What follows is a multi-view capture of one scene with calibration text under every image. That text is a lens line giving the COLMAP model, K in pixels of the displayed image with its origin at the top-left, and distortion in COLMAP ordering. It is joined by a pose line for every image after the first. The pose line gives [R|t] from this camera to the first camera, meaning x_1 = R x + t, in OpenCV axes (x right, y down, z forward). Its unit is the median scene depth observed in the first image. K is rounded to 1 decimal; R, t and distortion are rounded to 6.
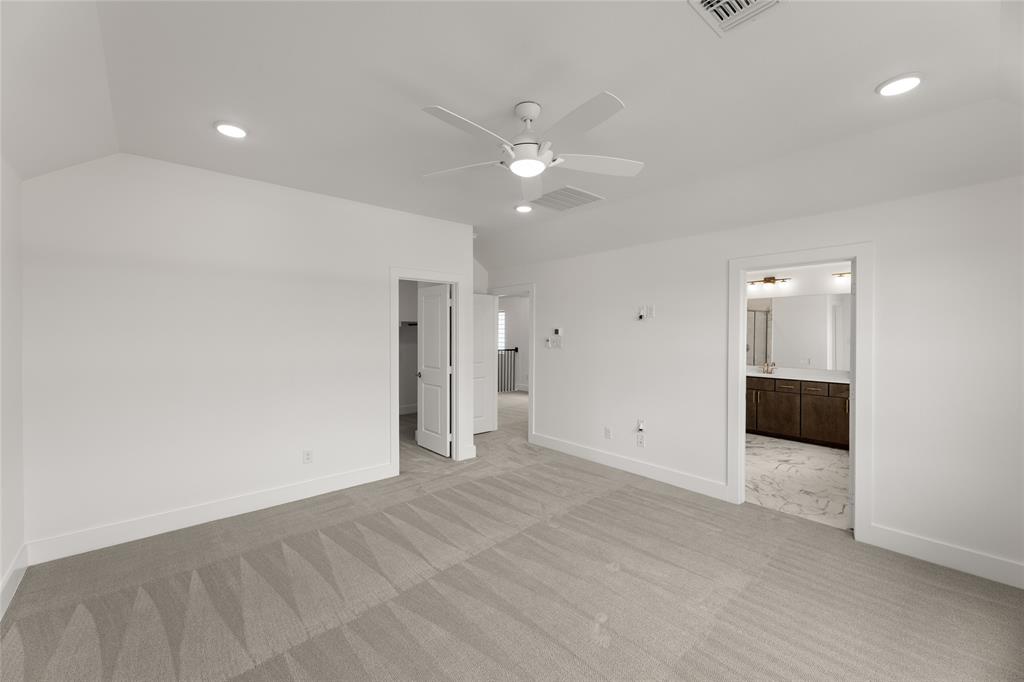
lens RADIAL K [[408.1, 0, 506.2], [0, 408.1, 340.4], [0, 0, 1]] dist [0.000626, -0.000814]
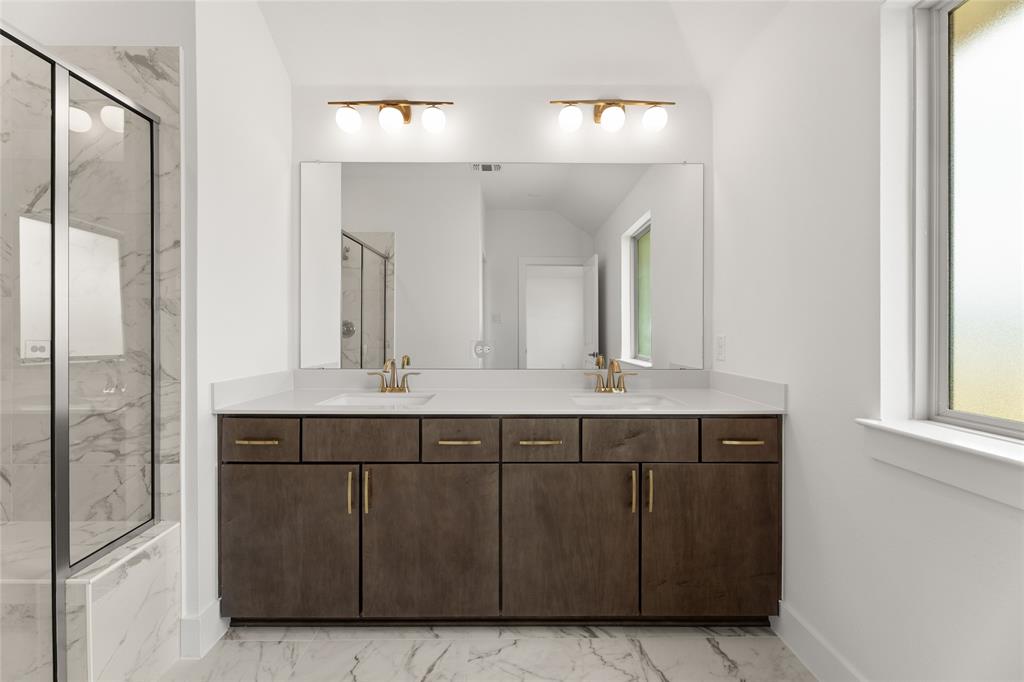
lens RADIAL K [[408.1, 0, 515.1], [0, 408.1, 333.5], [0, 0, 1]] dist [0.000626, -0.000814]
pose [[0.633909, -0.001589, 0.773406, 0.485811], [0.010266, 0.999927, -0.006360, 0.041779], [-0.773339, 0.011971, 0.633879, 0.773397]]
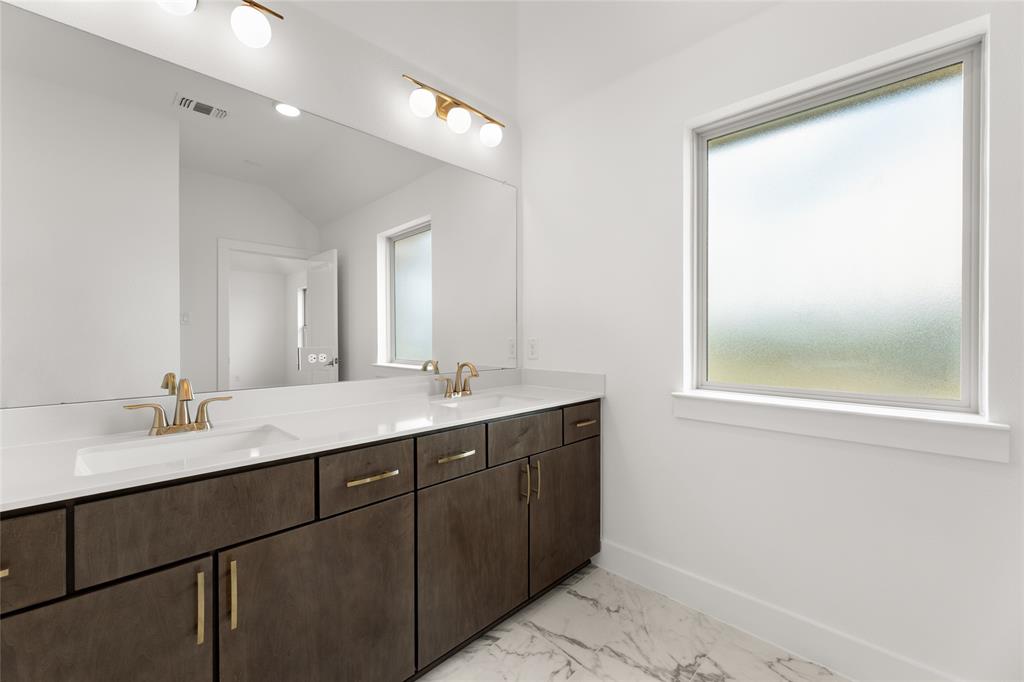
lens RADIAL K [[408.1, 0, 515.9], [0, 408.1, 340.1], [0, 0, 1]] dist [0.000626, -0.000814]
pose [[-0.083763, -0.007892, 0.996454, 0.459230], [0.017043, 0.999811, 0.009351, 0.040758], [-0.996340, 0.017765, -0.083613, 0.912399]]
